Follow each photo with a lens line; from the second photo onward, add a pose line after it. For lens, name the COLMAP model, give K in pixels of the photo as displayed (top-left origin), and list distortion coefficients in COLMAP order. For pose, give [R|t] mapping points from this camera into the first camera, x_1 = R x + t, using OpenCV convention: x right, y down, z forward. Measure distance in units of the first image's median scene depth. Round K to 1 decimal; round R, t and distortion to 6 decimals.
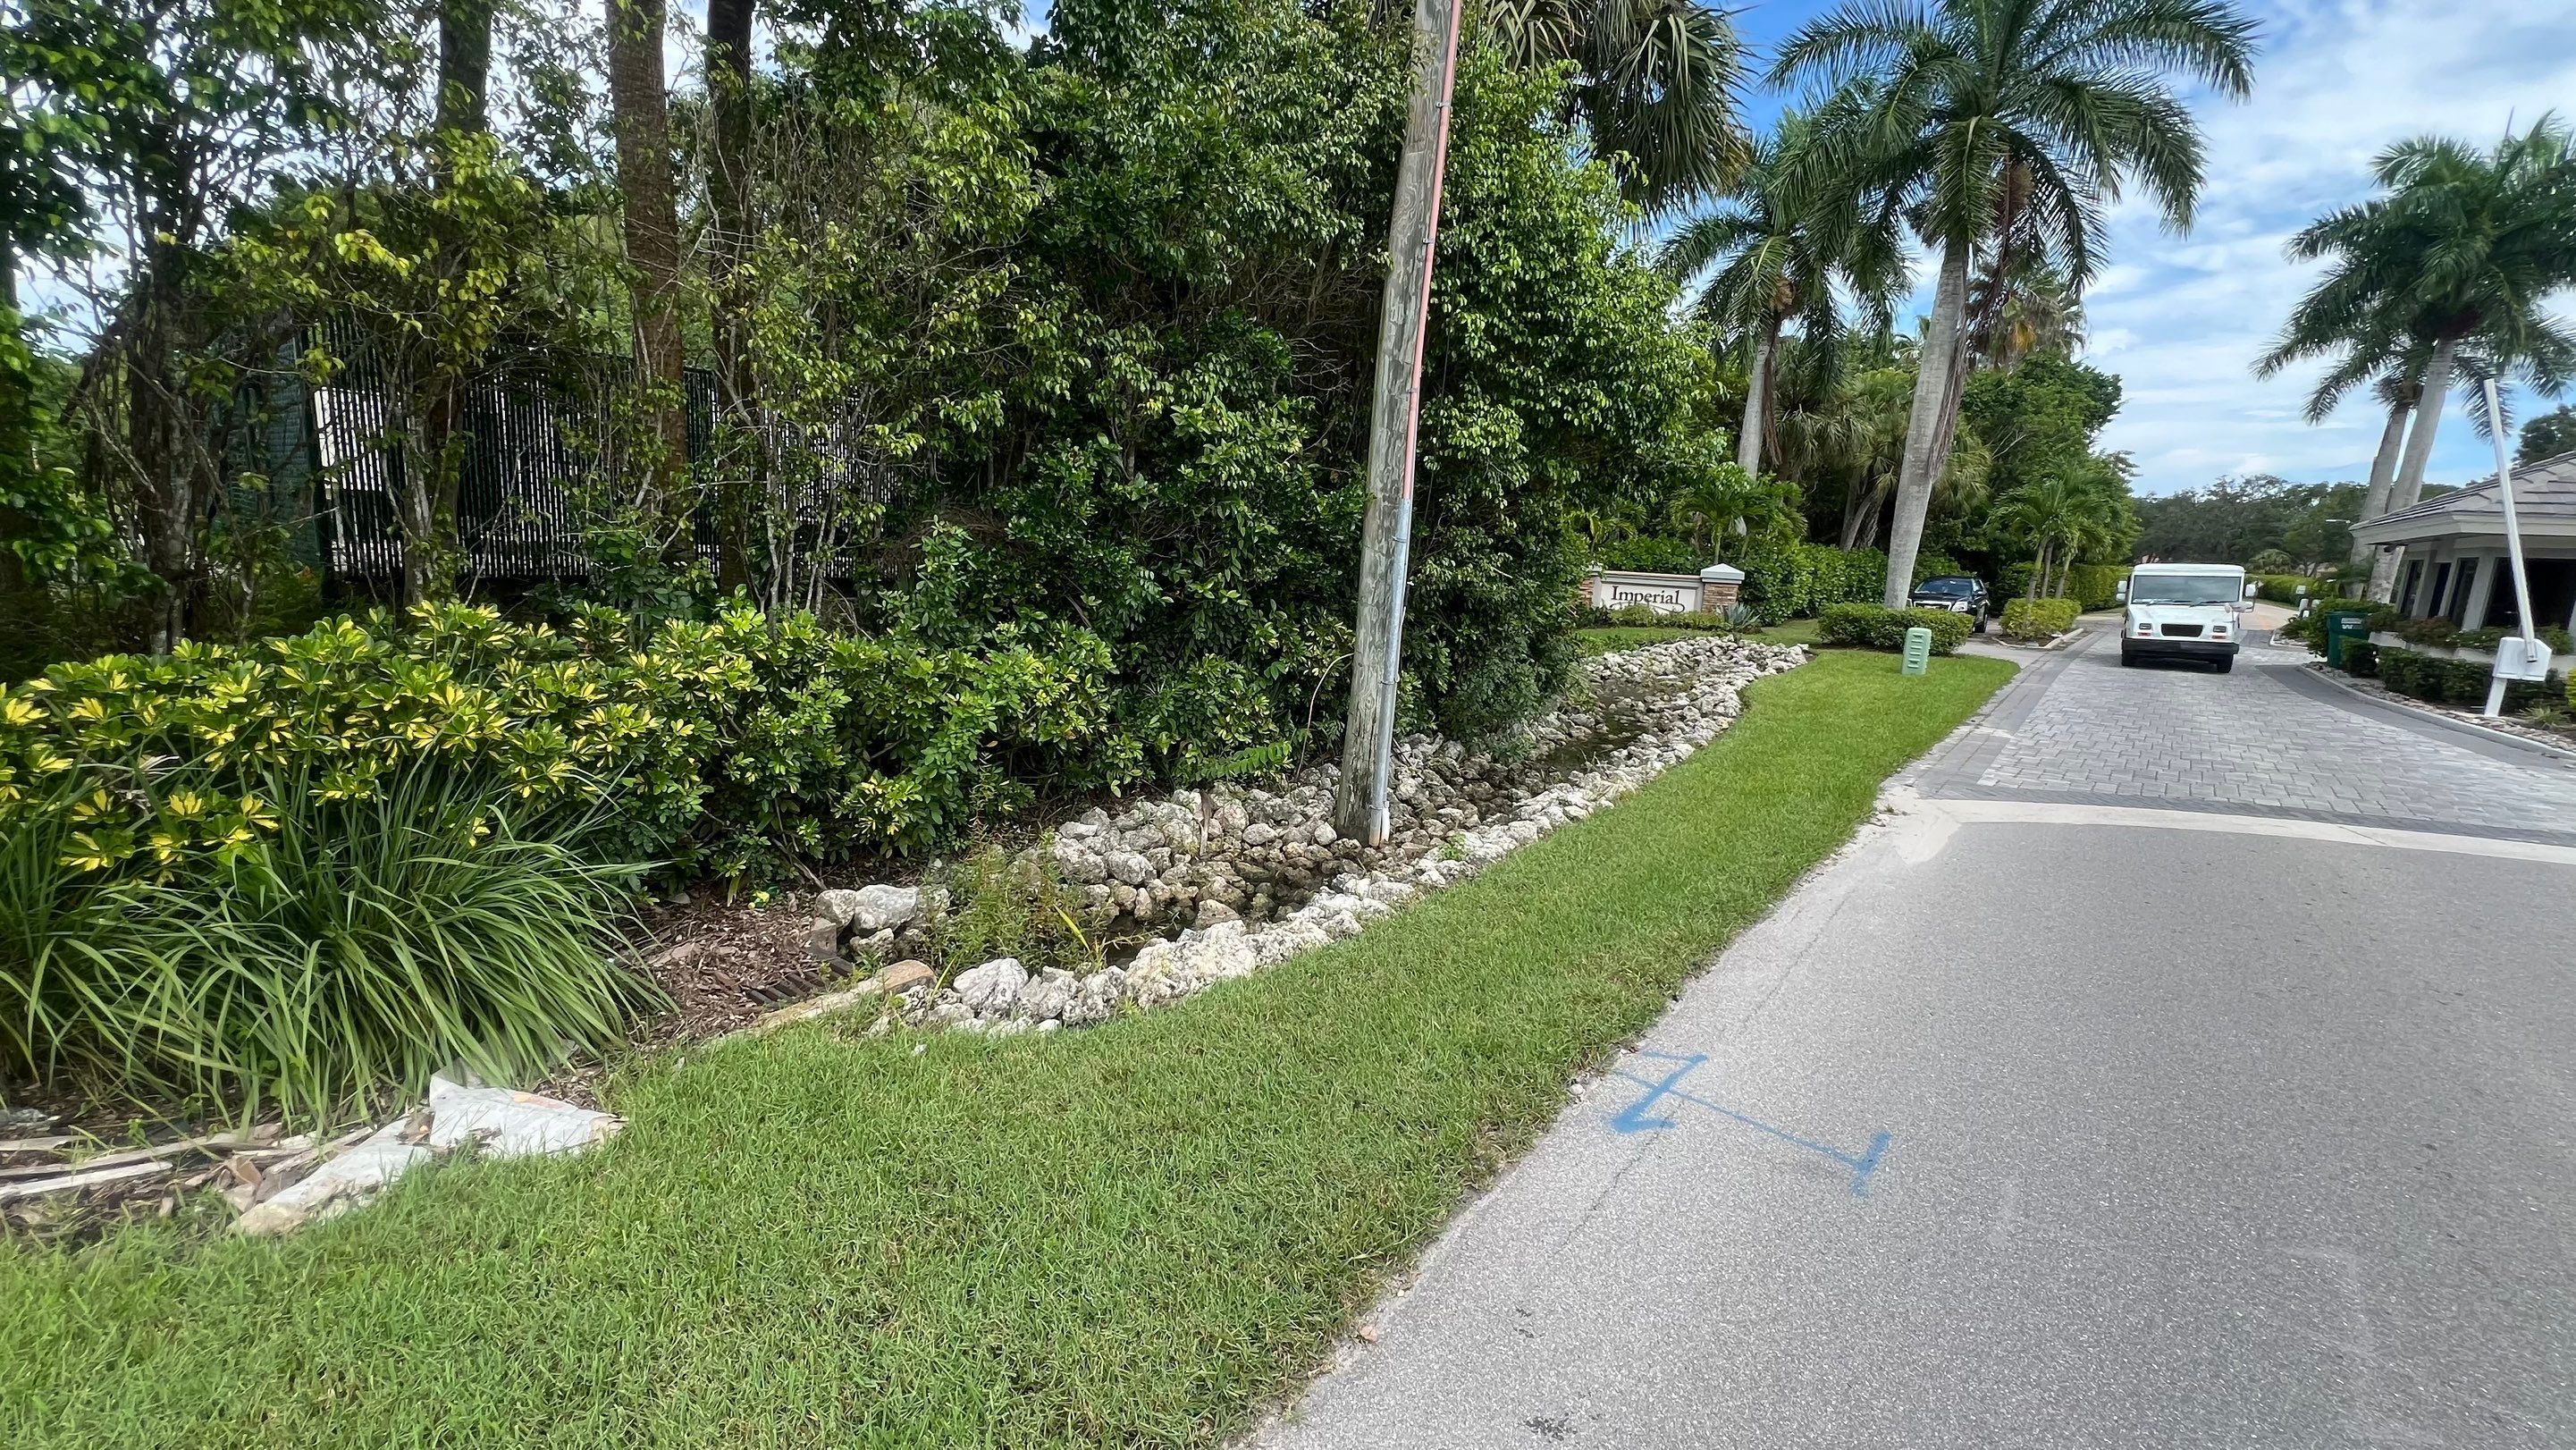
lens RADIAL K [[1028.9, 0, 1278.9], [0, 1028.9, 720.9], [0, 0, 1]] dist [-0.000739, -0.000316]
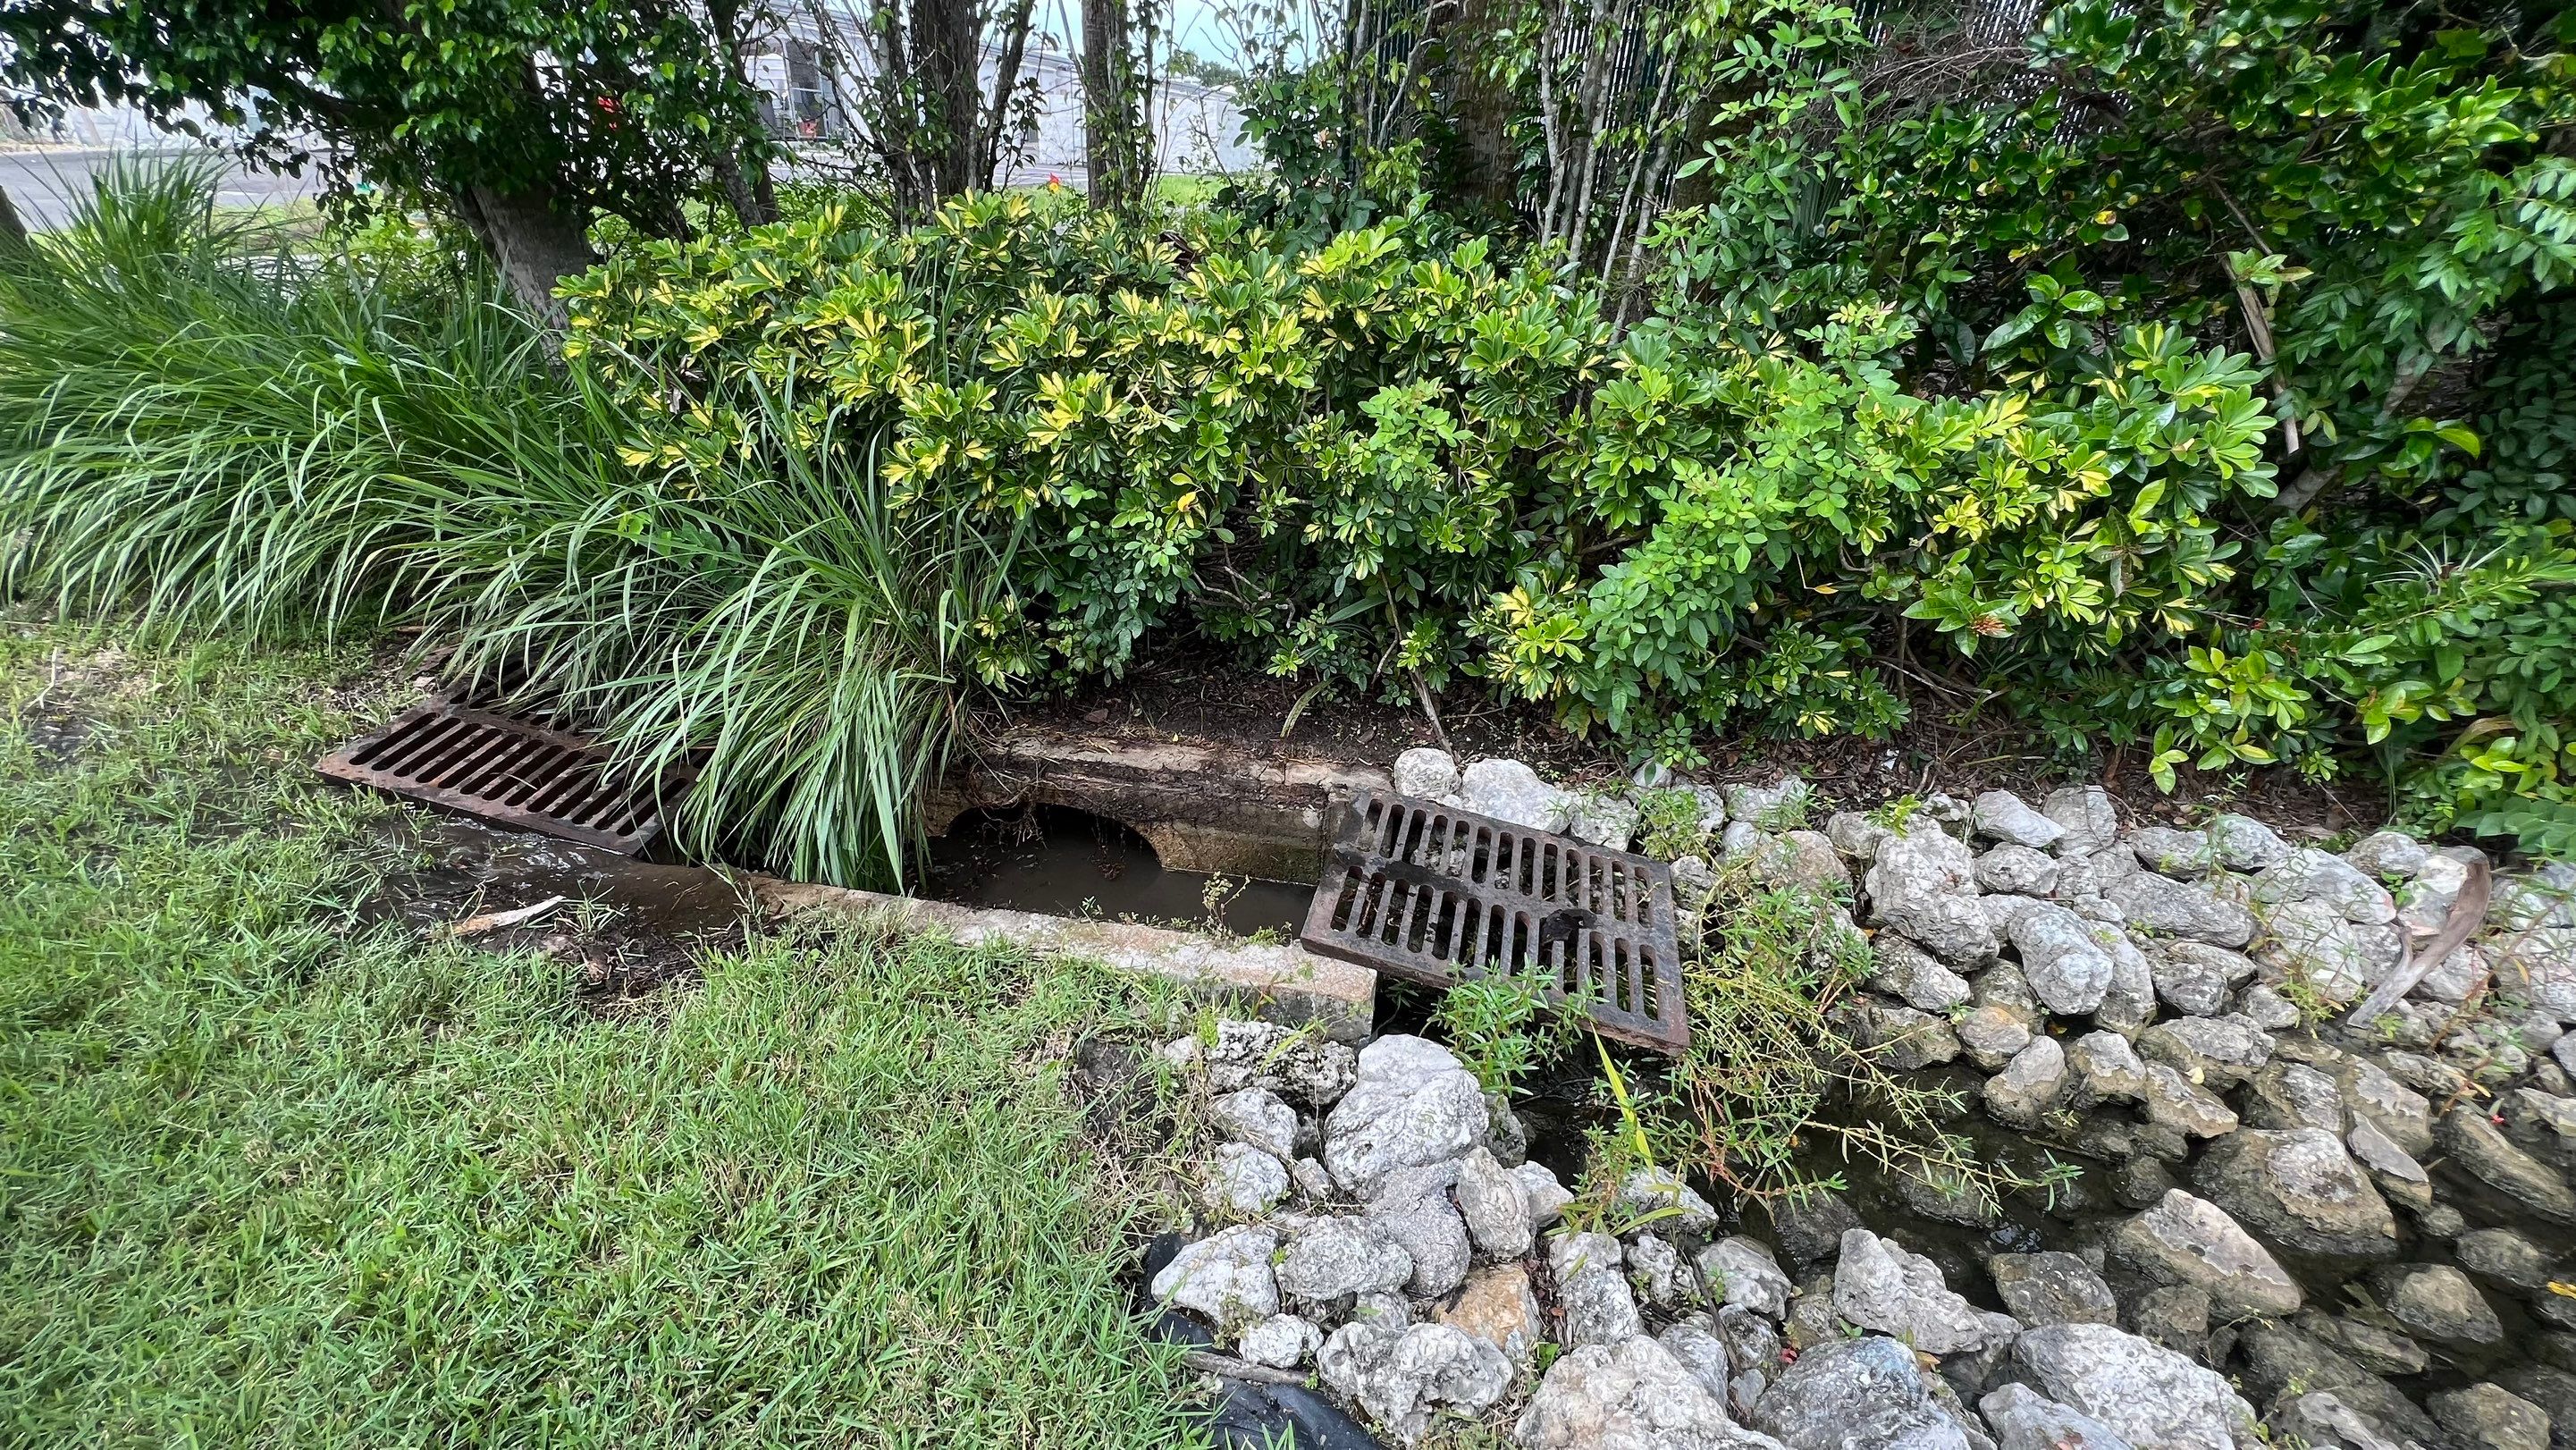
lens RADIAL K [[1029.5, 0, 1280.1], [0, 1029.5, 719.5], [0, 0, 1]] dist [-0.002011, -0.000079]
pose [[0.458599, 0.400563, -0.793244, -0.001387], [-0.172202, 0.915784, 0.362887, -0.046707], [0.871799, -0.029822, 0.488956, 0.542564]]
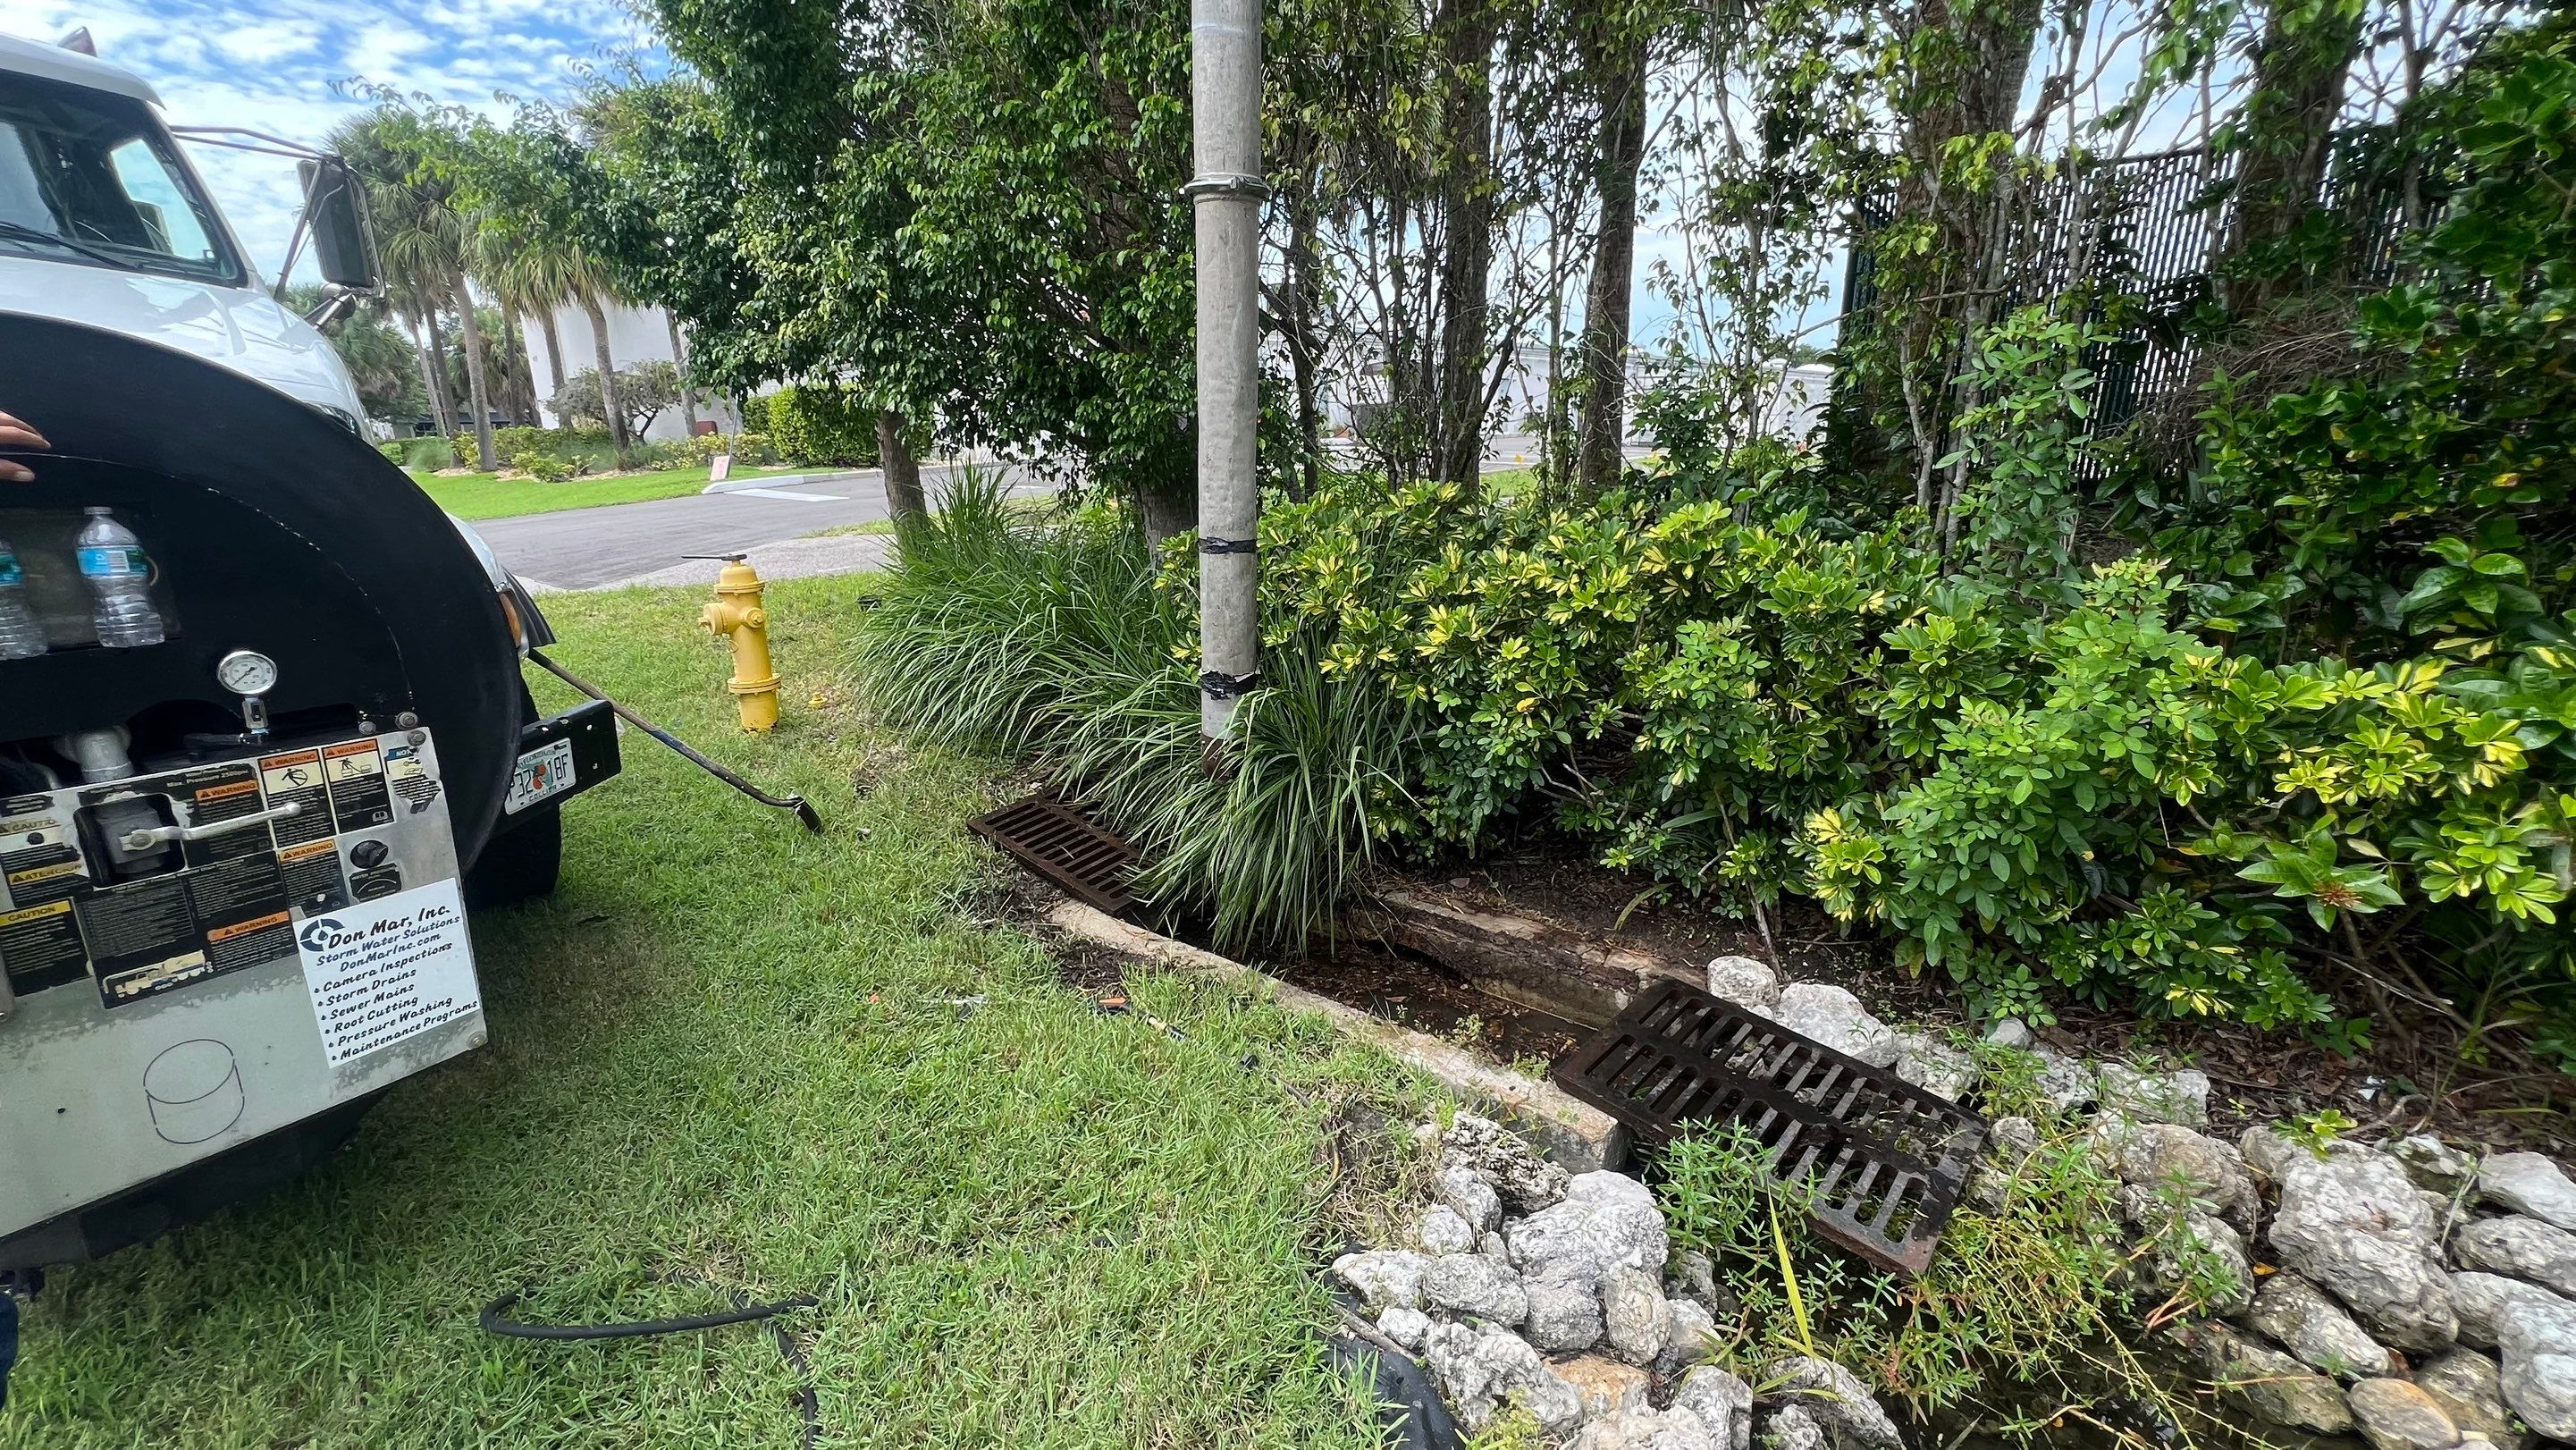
lens RADIAL K [[1029.5, 0, 1280.1], [0, 1029.5, 719.5], [0, 0, 1]] dist [-0.002011, -0.000079]
pose [[-0.032737, 0.224321, -0.973965, 0.137256], [-0.166669, 0.959617, 0.226619, -0.061255], [0.985469, 0.169748, 0.005973, 0.592652]]
